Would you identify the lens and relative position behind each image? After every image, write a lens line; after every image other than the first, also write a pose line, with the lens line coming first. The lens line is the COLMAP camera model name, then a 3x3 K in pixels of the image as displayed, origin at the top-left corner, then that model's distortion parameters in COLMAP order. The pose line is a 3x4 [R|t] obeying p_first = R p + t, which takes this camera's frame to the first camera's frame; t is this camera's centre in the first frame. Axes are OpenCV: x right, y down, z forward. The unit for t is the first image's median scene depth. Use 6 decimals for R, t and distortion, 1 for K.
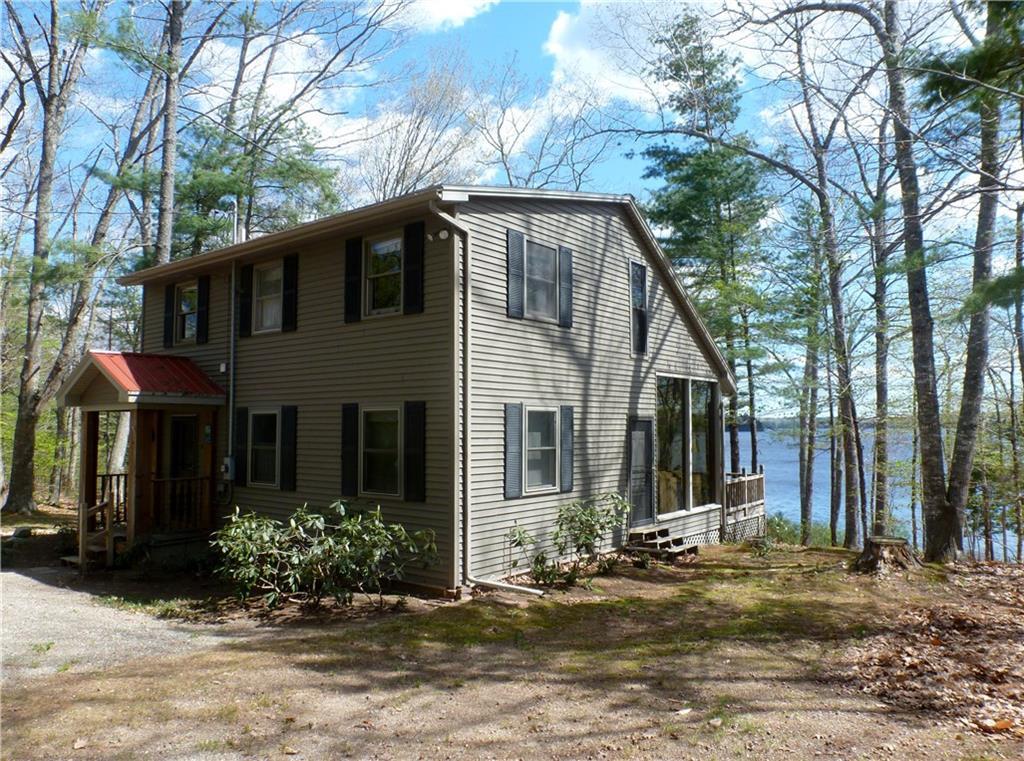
lens RADIAL K [[721.1, 0, 511.9], [0, 721.1, 378.5], [0, 0, 1]] dist [-0.002806, -0.000987]
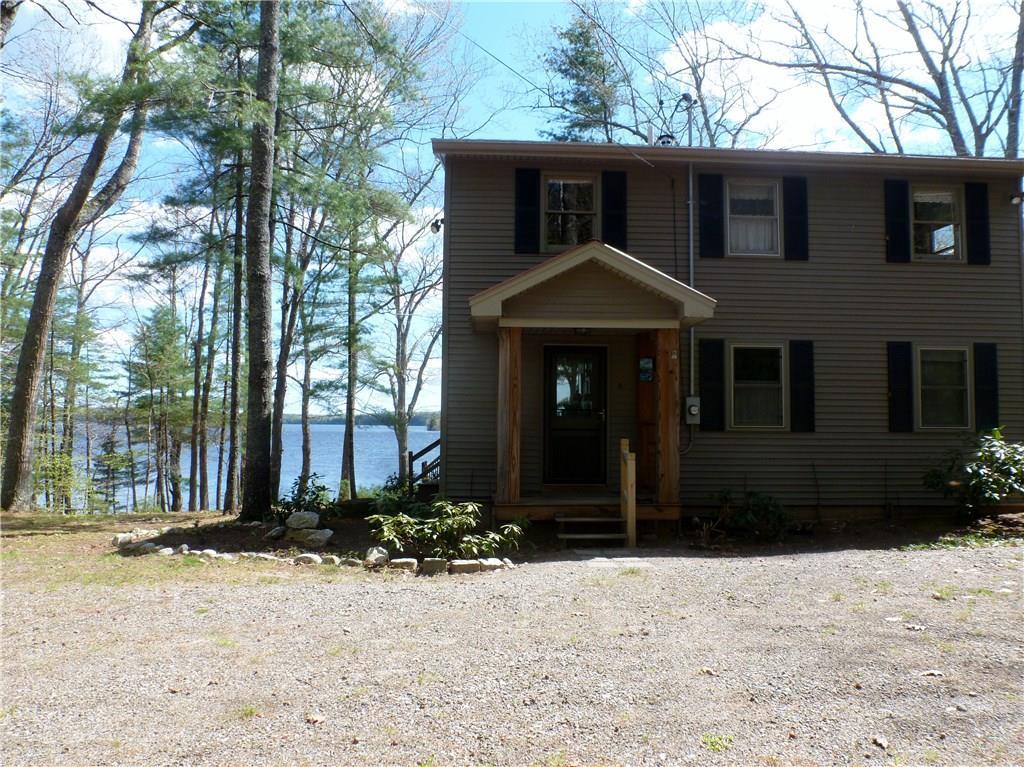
lens RADIAL K [[721.1, 0, 512.5], [0, 721.1, 386.9], [0, 0, 1]] dist [-0.002806, -0.000987]
pose [[0.732671, 0.042268, 0.679269, -1.186772], [-0.054217, 0.998522, -0.003654, 0.118998], [-0.678420, -0.034151, 0.733880, 0.566732]]
